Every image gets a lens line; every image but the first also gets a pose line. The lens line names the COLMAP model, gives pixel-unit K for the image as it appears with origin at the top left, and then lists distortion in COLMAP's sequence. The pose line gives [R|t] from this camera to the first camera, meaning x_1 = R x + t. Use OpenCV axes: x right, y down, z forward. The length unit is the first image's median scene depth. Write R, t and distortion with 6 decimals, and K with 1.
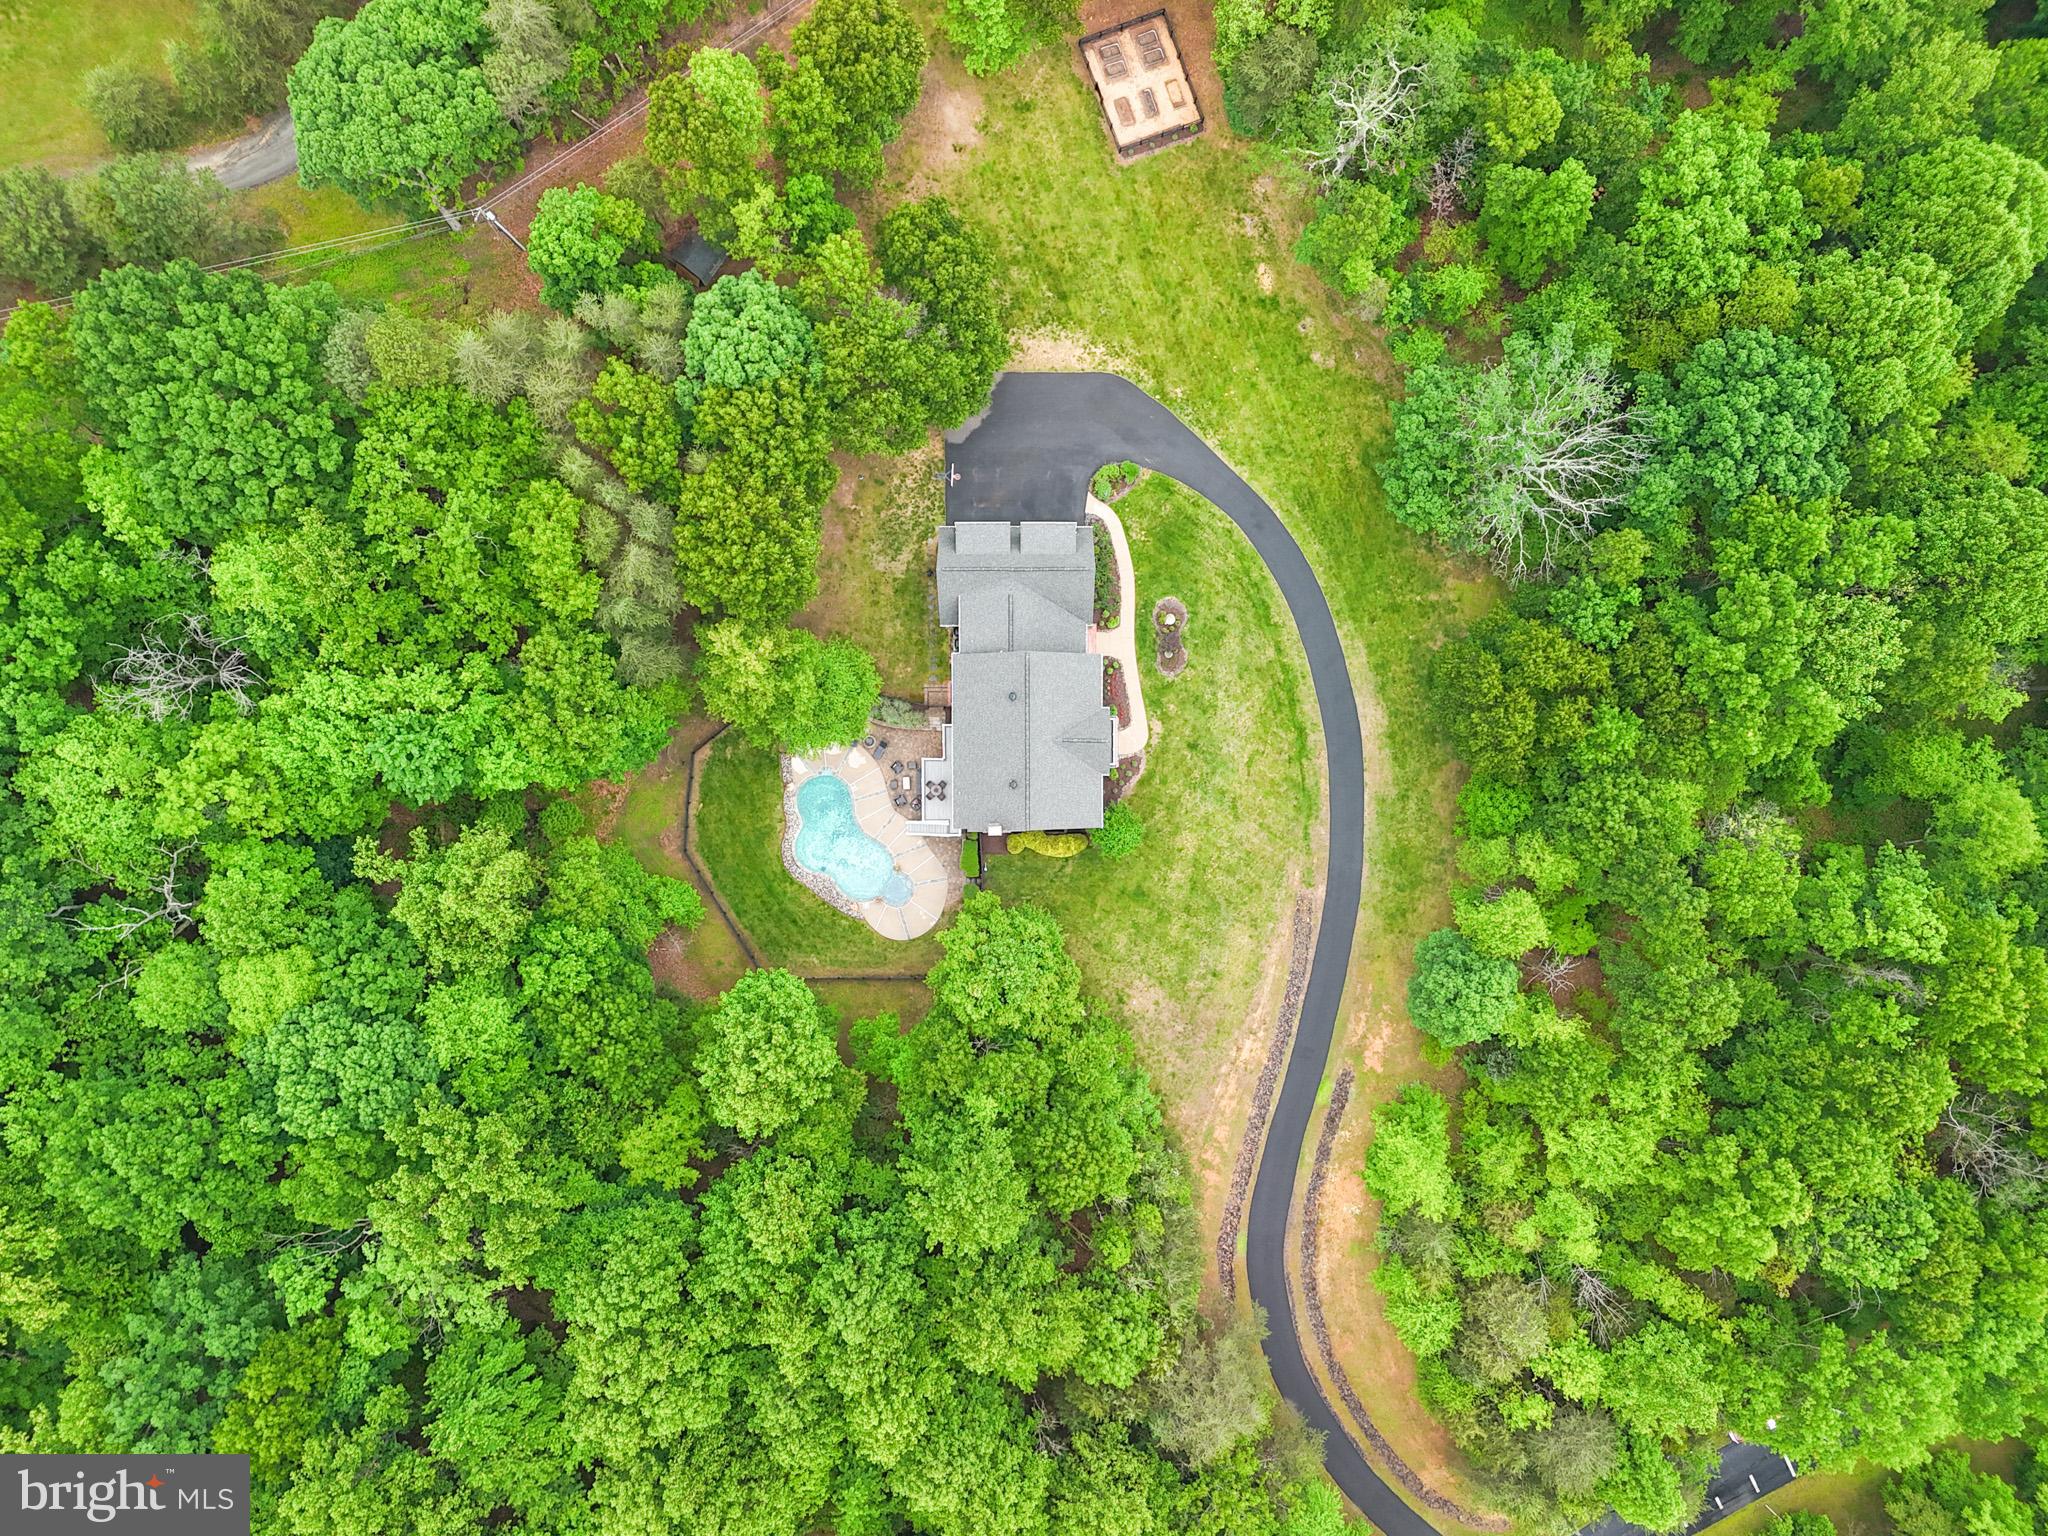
lens RADIAL K [[1506.1, 0, 1032.5], [0, 1506.1, 767.1], [0, 0, 1]] dist [0.060762, -0.055091]
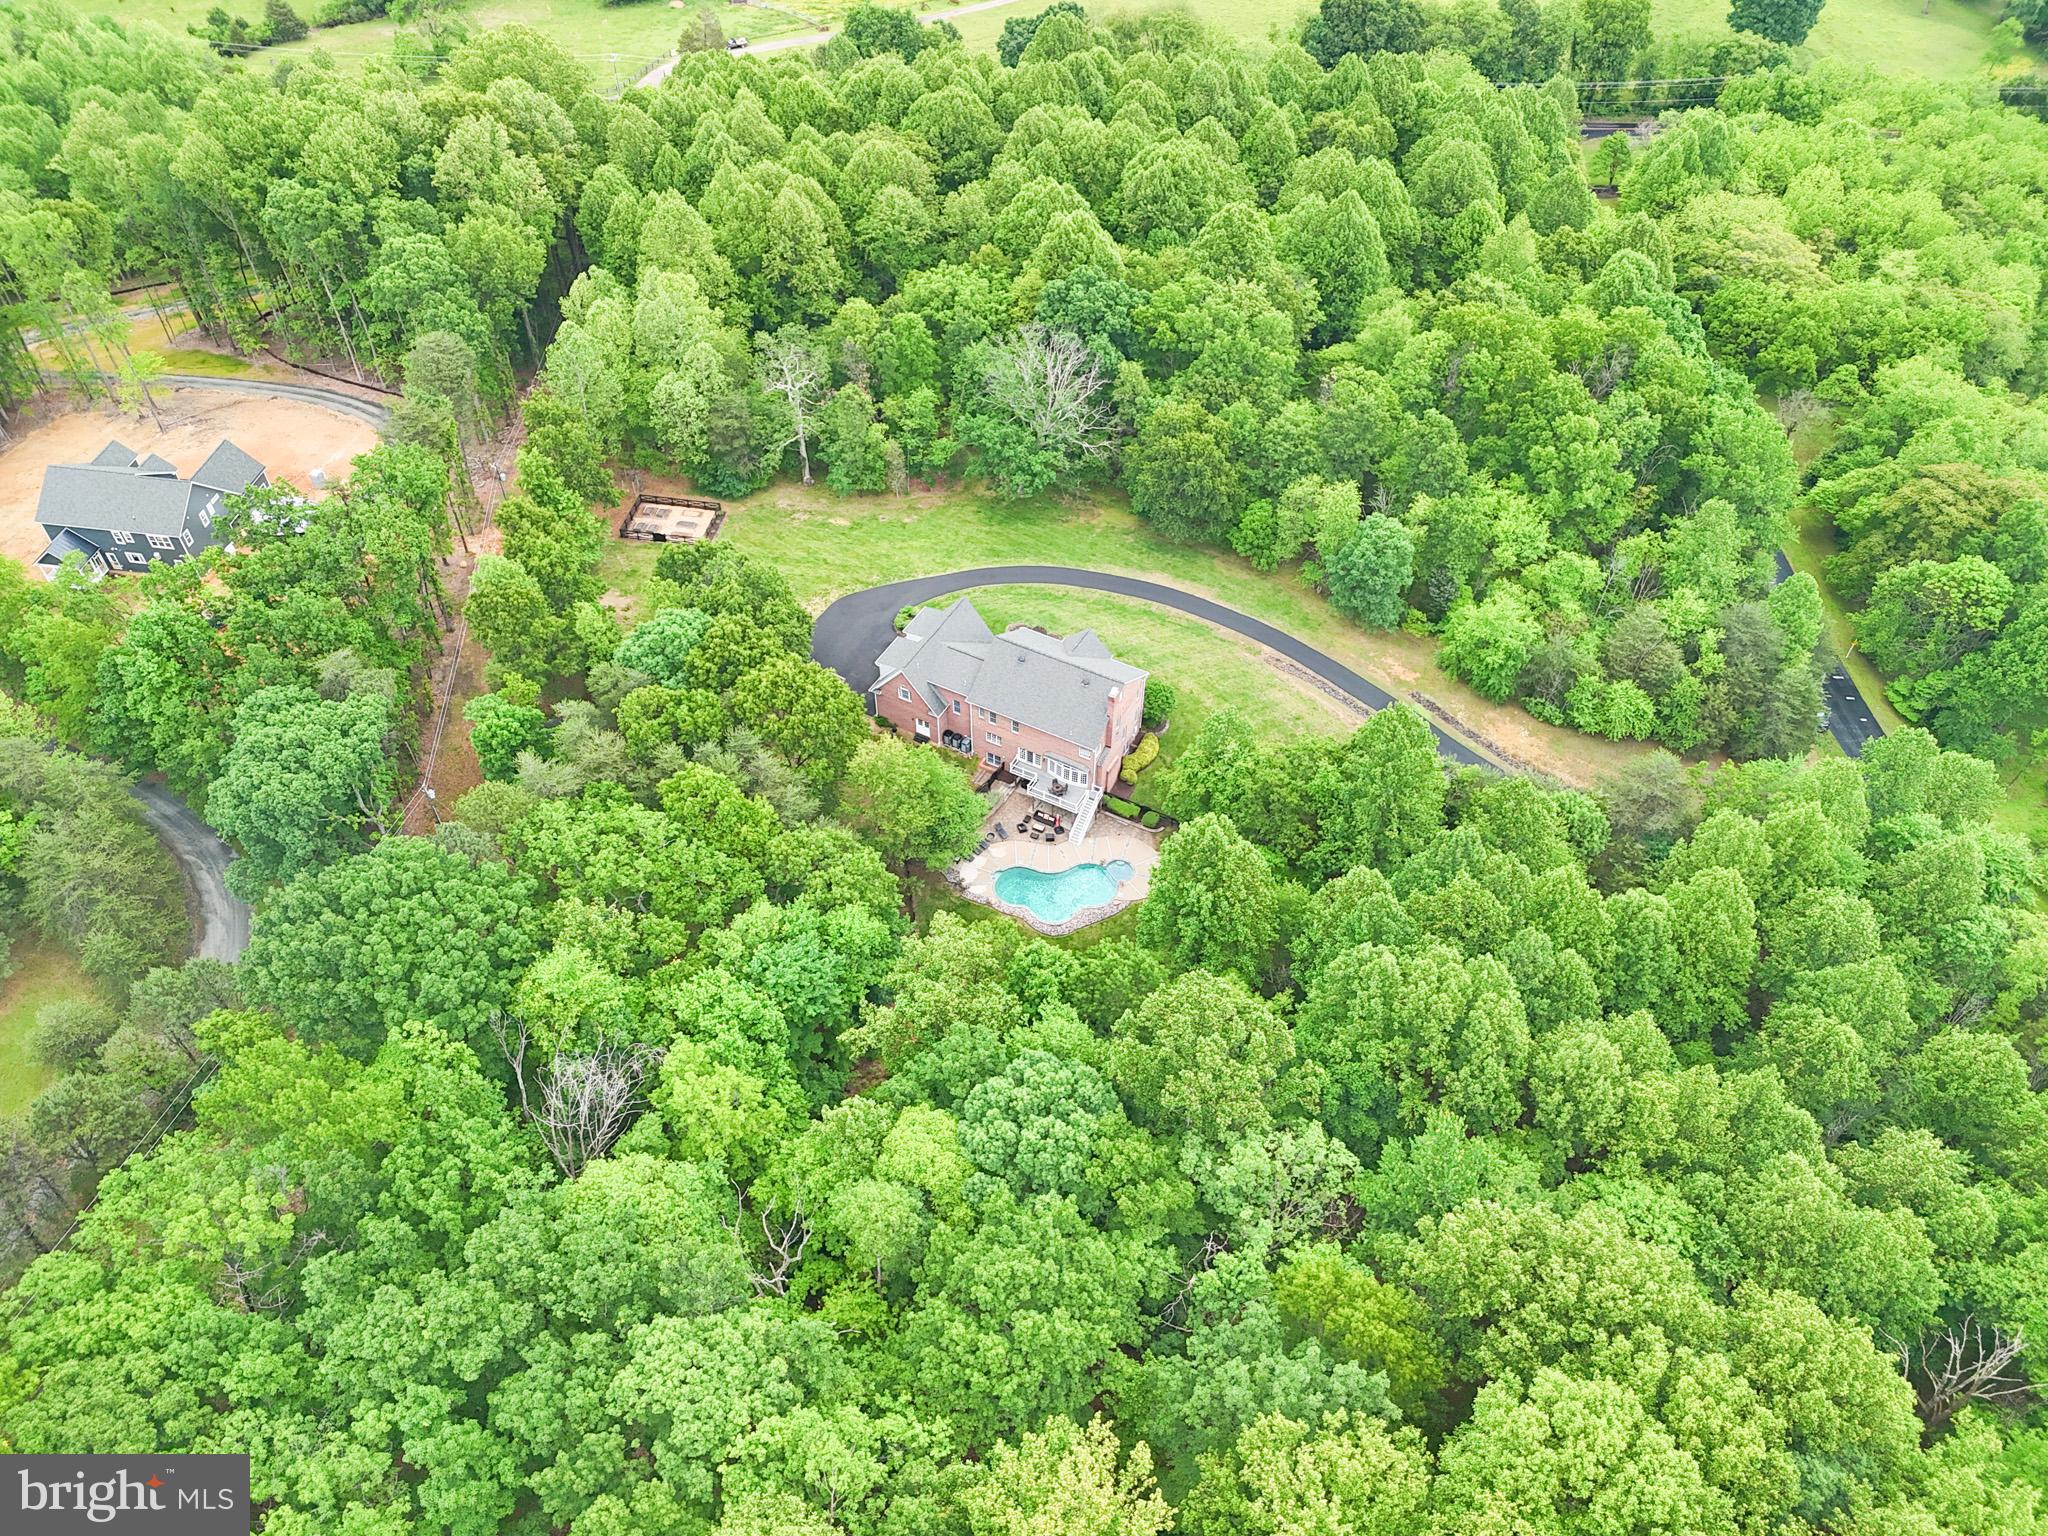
lens RADIAL K [[1491.3, 0, 1030.0], [0, 1491.3, 770.8], [0, 0, 1]] dist [0.101855, -0.149878]
pose [[0.470972, -0.644621, 0.602204, -0.741650], [0.882142, 0.346829, -0.318647, 0.350140], [-0.003456, 0.681303, 0.731994, 0.151835]]
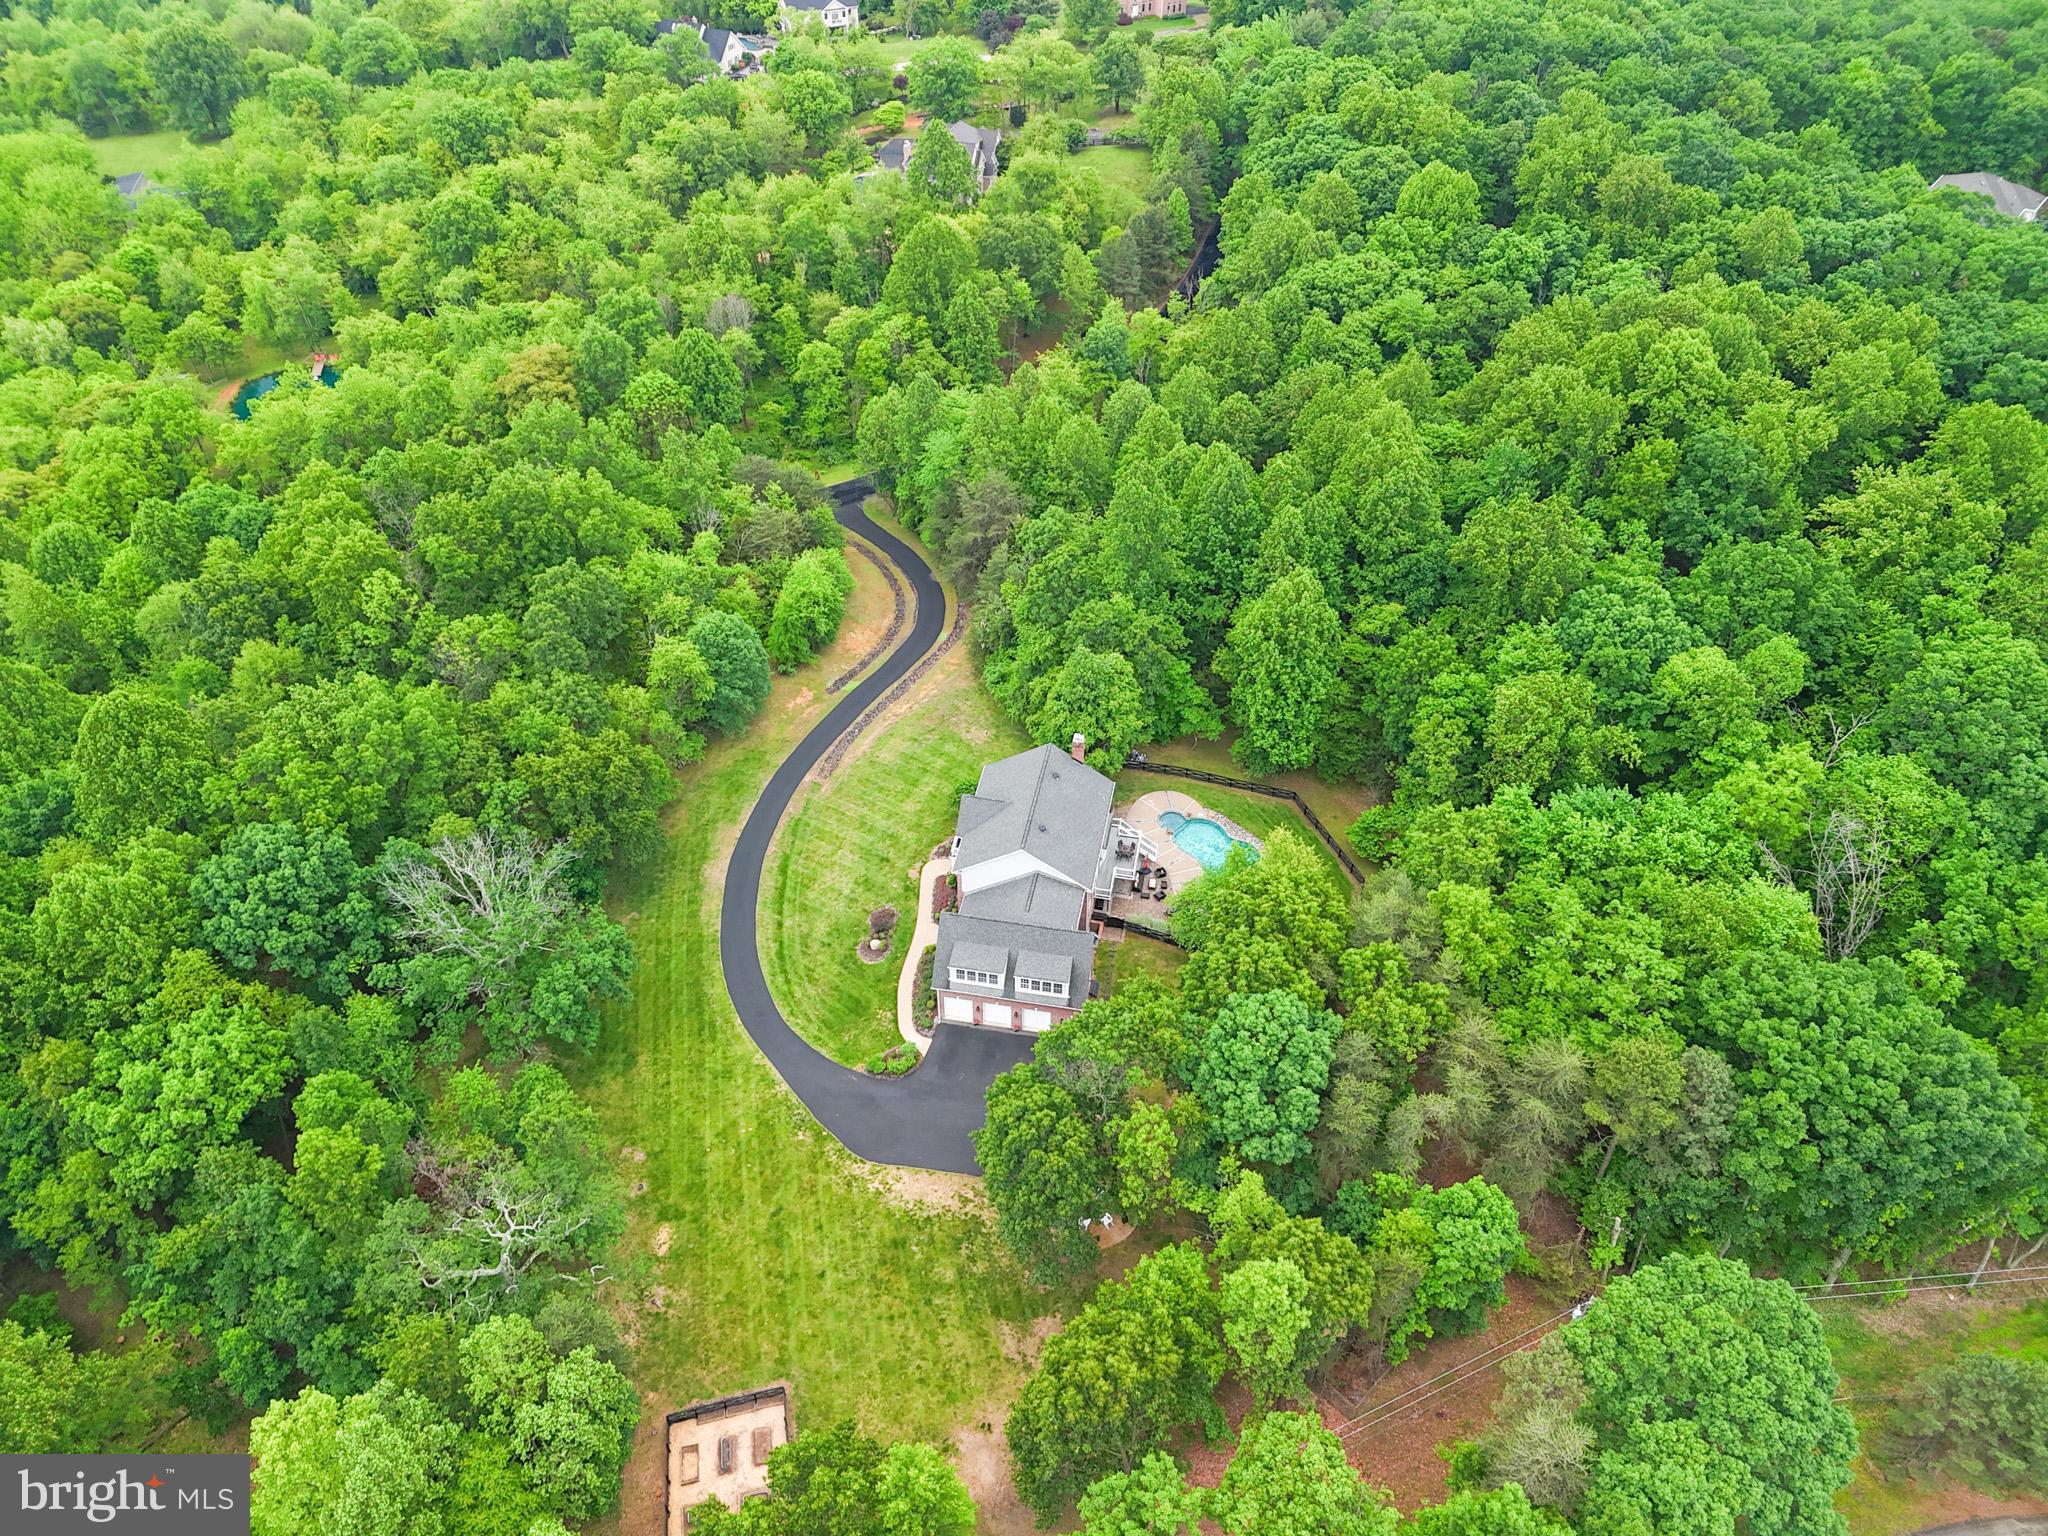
lens RADIAL K [[1506.1, 0, 1032.5], [0, 1506.1, 767.1], [0, 0, 1]] dist [0.060762, -0.055091]
pose [[-0.983490, -0.126572, 0.129335, -0.128620], [0.180671, -0.646069, 0.741588, -0.751369], [-0.010305, 0.752712, 0.658270, 0.236578]]
